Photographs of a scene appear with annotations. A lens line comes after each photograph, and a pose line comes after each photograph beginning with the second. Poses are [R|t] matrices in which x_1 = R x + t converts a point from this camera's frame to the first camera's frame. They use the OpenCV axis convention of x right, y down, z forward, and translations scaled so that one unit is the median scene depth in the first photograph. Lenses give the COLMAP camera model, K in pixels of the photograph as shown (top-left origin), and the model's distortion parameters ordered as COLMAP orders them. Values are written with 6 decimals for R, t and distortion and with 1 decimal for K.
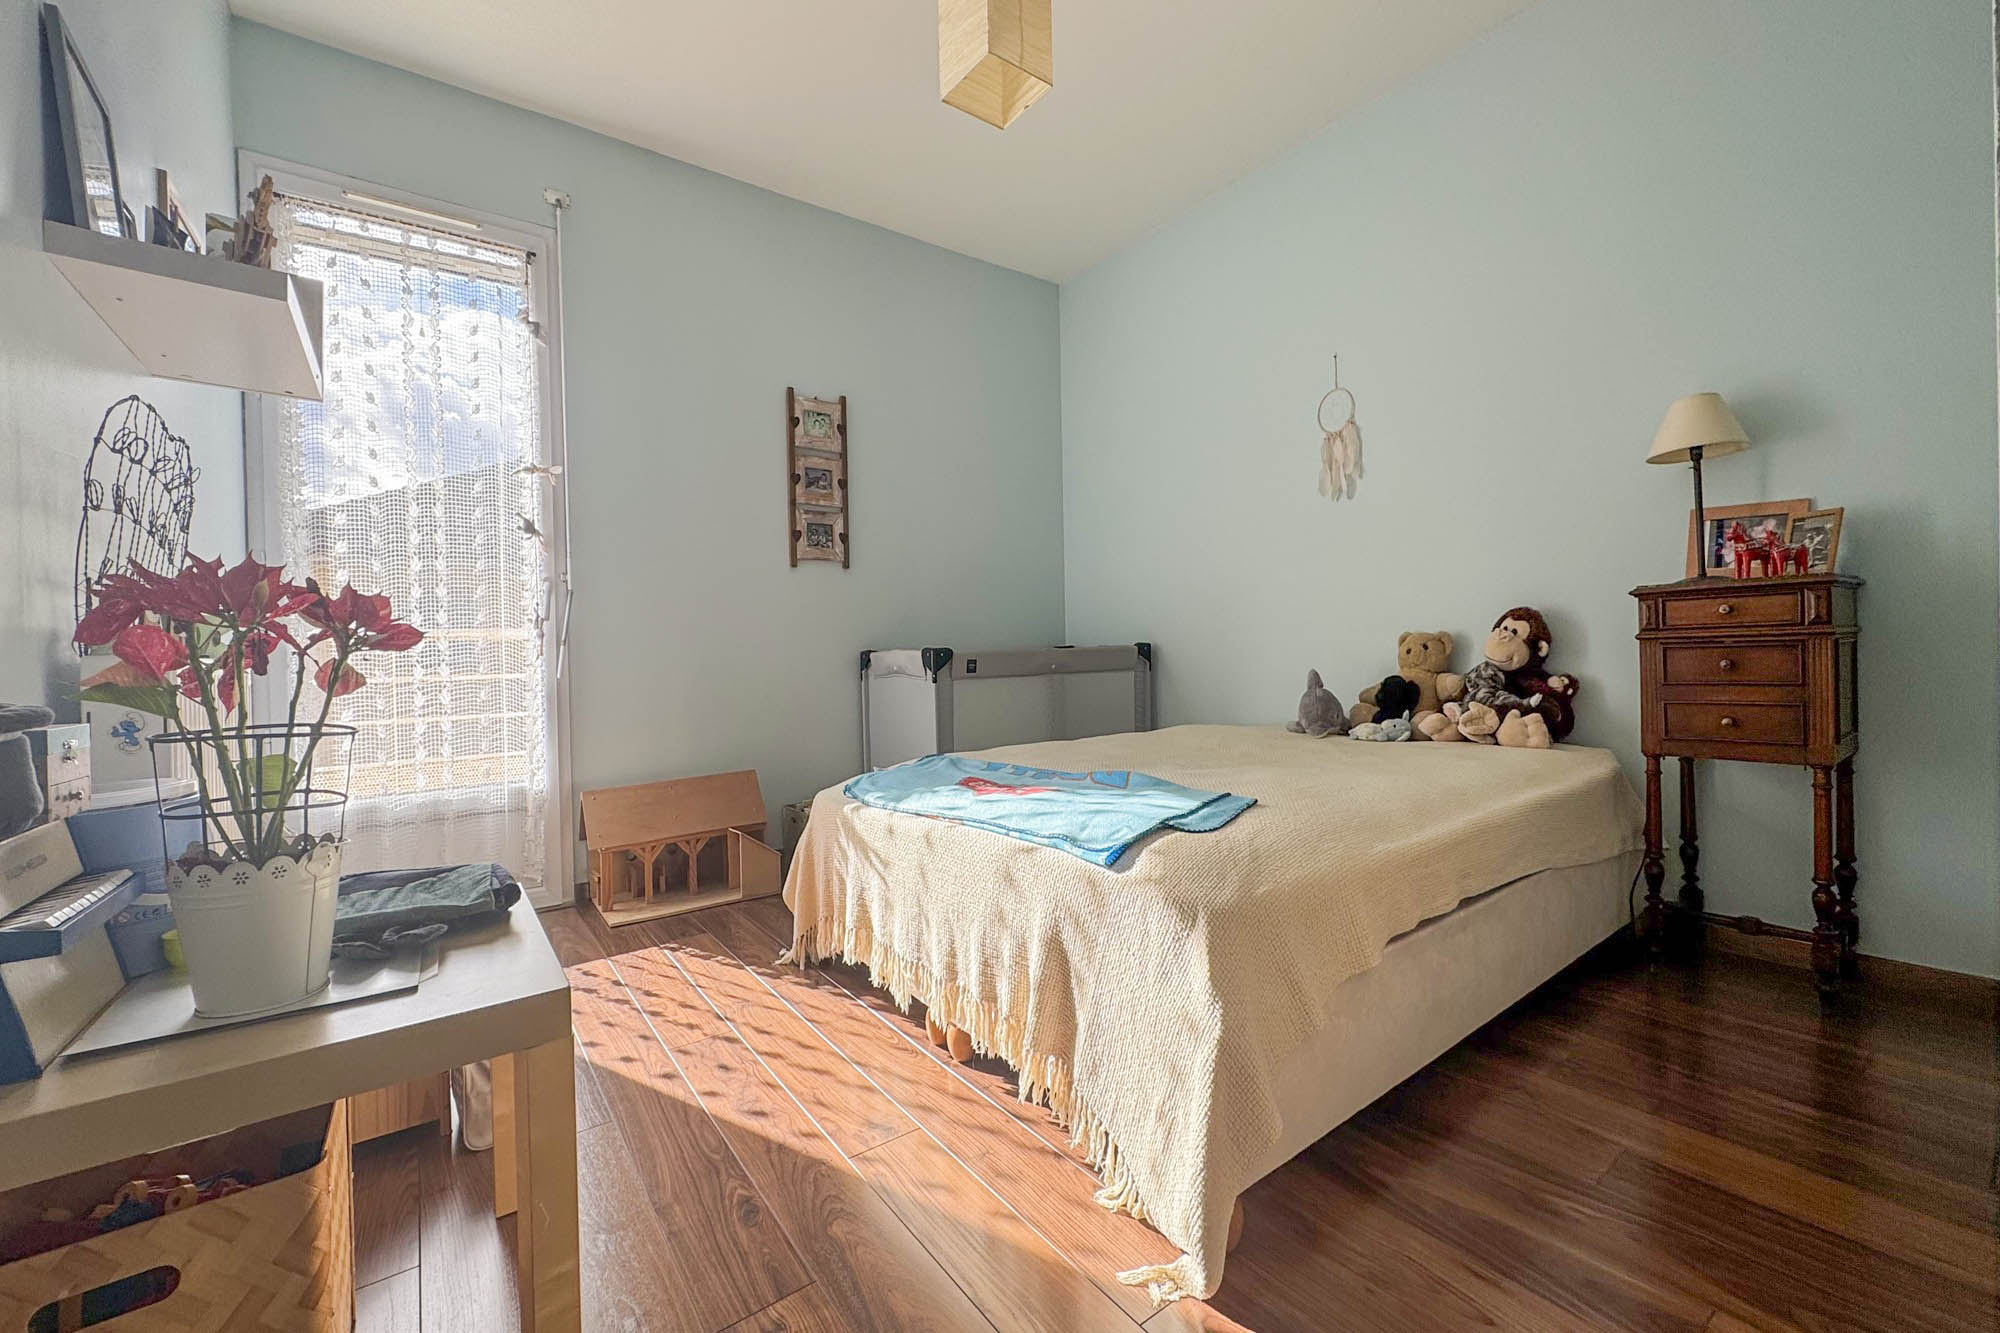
lens RADIAL K [[794.3, 0, 991.5], [0, 794.3, 657.5], [0, 0, 1]] dist [-0.001033, 0.000767]
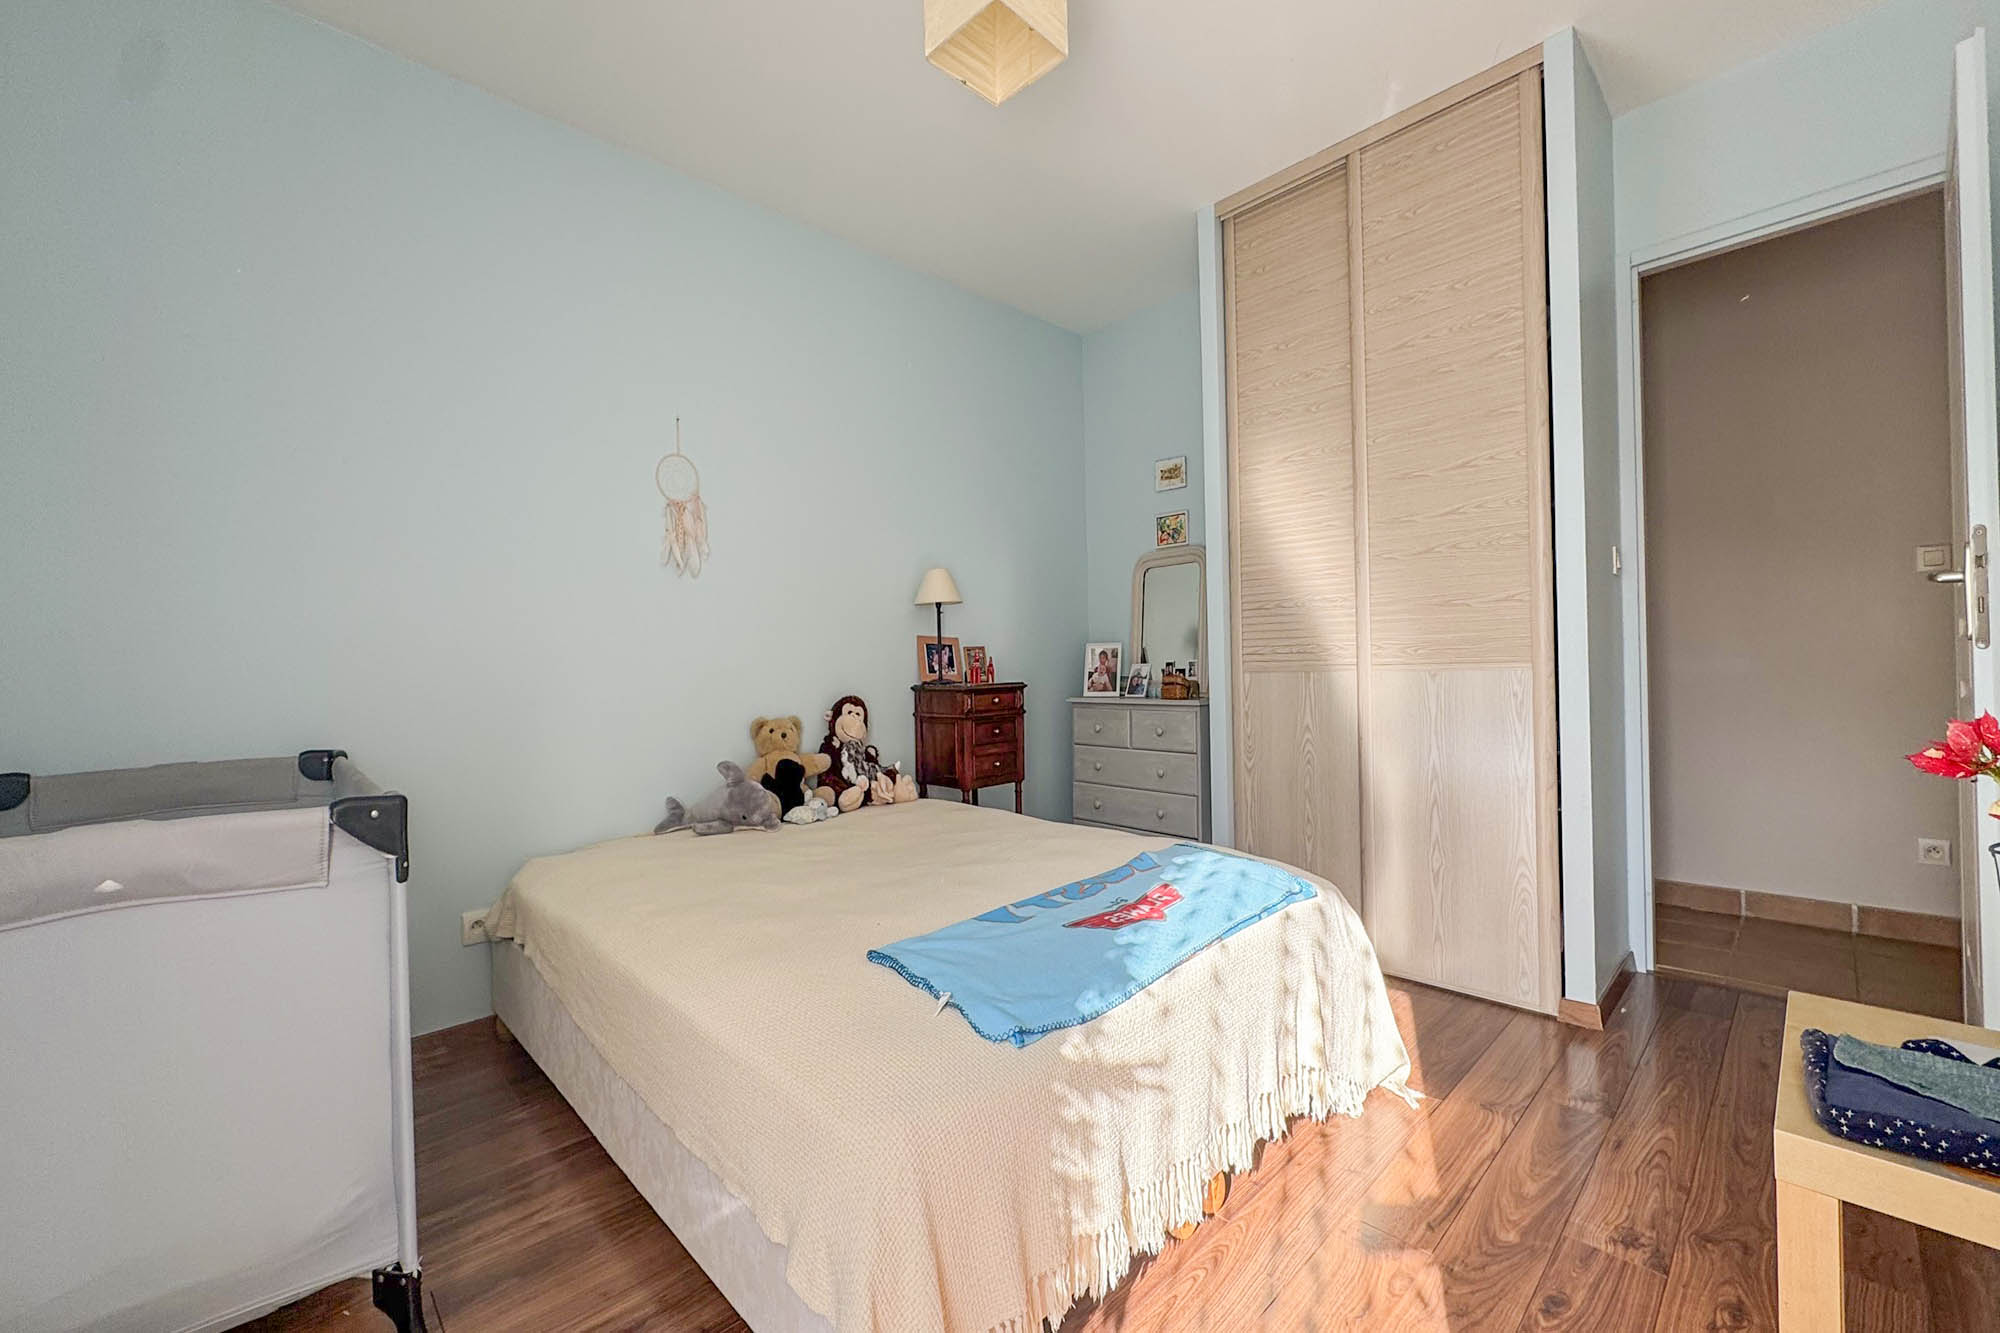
lens RADIAL K [[794.3, 0, 989.1], [0, 794.3, 670.2], [0, 0, 1]] dist [-0.001033, 0.000767]
pose [[-0.141699, 0.026216, 0.989563, -0.778940], [0.032398, 0.999237, -0.021833, -0.083750], [-0.989380, 0.028966, -0.142440, 1.155331]]
